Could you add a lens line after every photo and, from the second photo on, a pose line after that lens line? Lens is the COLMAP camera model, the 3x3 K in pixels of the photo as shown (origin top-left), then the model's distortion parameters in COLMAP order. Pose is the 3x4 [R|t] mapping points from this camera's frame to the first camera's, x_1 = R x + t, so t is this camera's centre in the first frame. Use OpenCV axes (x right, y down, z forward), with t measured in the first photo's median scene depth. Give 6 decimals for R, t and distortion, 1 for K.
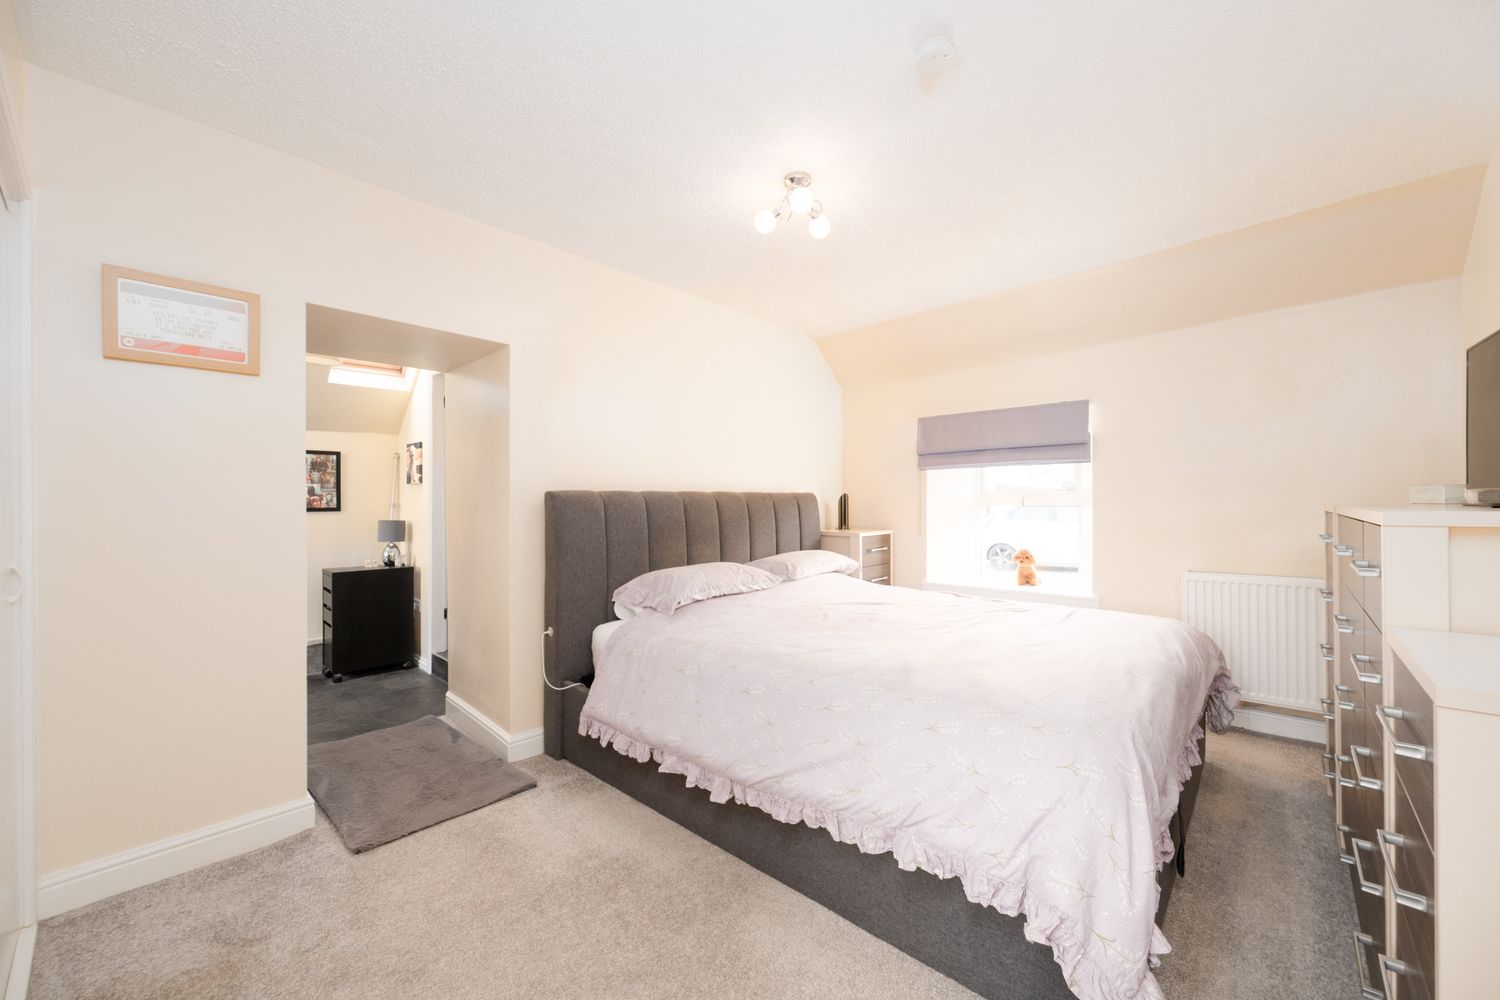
lens RADIAL K [[588.8, 0, 752.5], [0, 588.8, 504.3], [0, 0, 1]] dist [-0.003557, 0.000349]
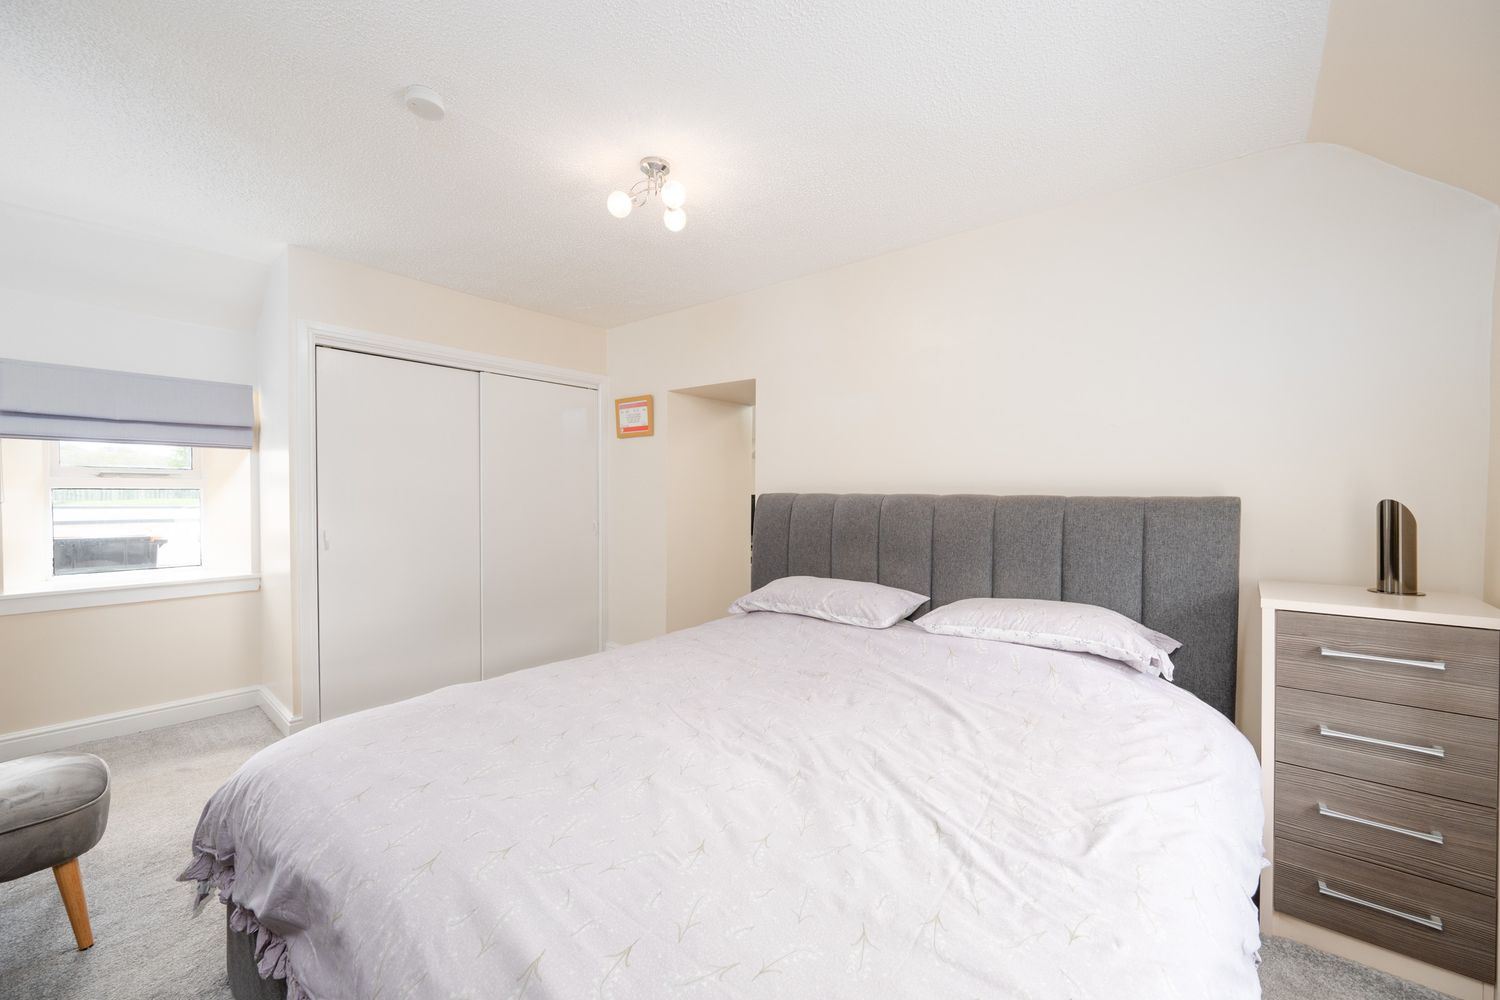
lens RADIAL K [[588.8, 0, 752.5], [0, 588.8, 504.3], [0, 0, 1]] dist [-0.003557, 0.000349]
pose [[0.052297, 0.033575, -0.998067, 0.827471], [-0.008924, 0.999410, 0.033153, -0.039280], [0.998592, 0.007173, 0.052566, 0.890109]]
